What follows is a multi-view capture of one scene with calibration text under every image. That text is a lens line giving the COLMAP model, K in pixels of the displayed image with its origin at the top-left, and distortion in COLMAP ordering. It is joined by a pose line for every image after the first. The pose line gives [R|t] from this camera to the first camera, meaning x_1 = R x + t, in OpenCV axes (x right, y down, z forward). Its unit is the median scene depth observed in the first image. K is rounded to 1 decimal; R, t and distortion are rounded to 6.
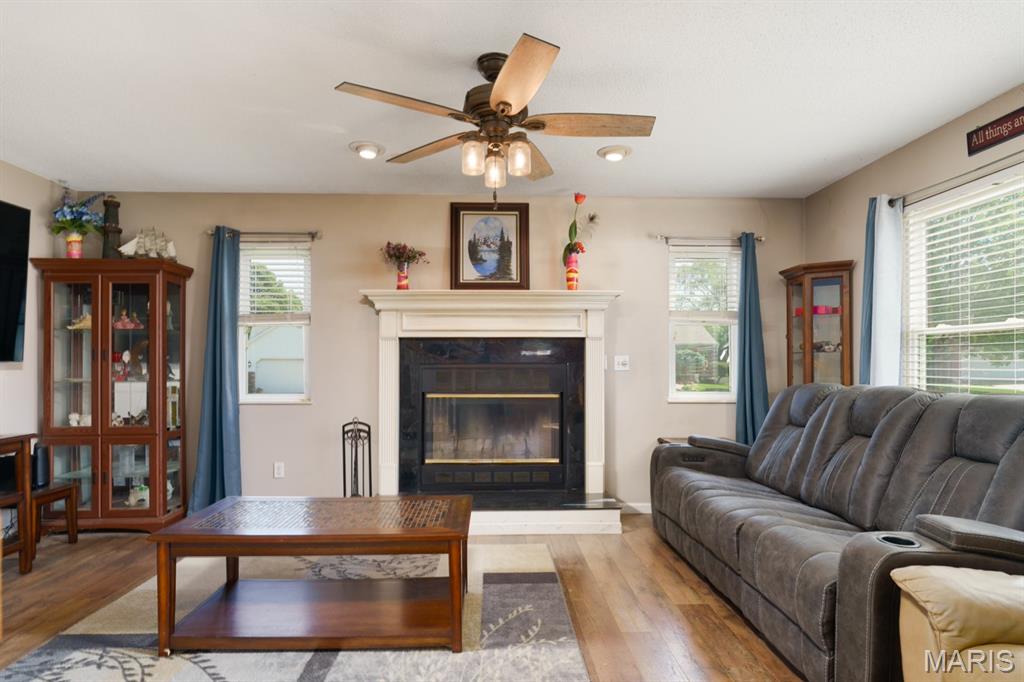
lens RADIAL K [[551.5, 0, 508.6], [0, 551.5, 360.6], [0, 0, 1]] dist [-0.004943, -0.000731]
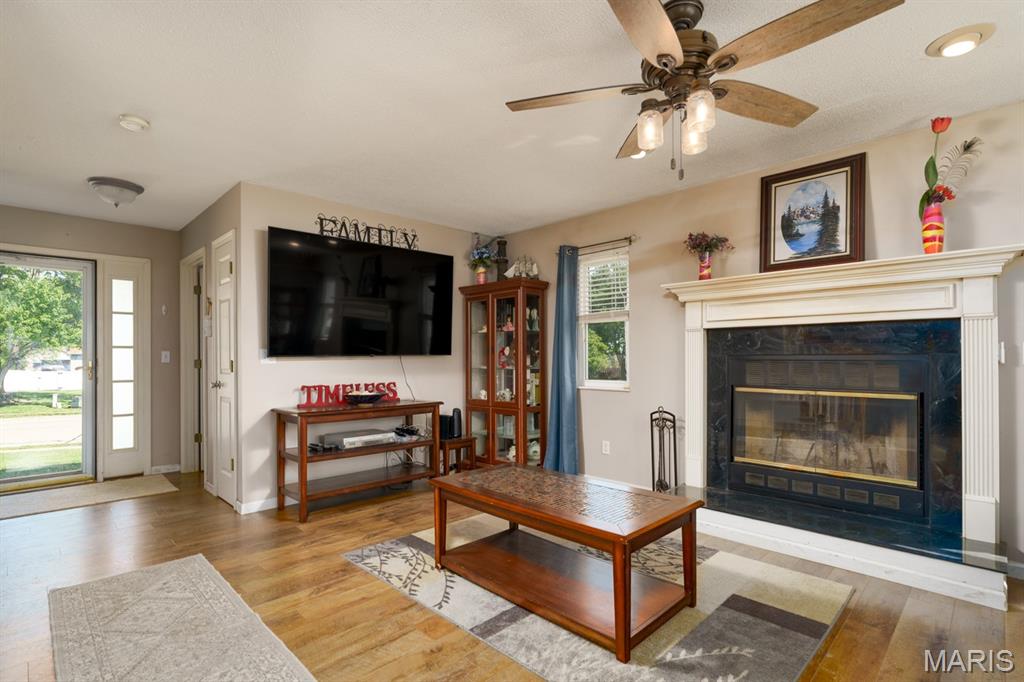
lens RADIAL K [[489.8, 0, 514.7], [0, 489.8, 353.6], [0, 0, 1]] dist [-0.000036, 0.000620]
pose [[0.688394, -0.006130, -0.725311, 0.205990], [0.005771, 0.999979, -0.002974, 0.003105], [0.725314, -0.002138, 0.688415, 0.155018]]
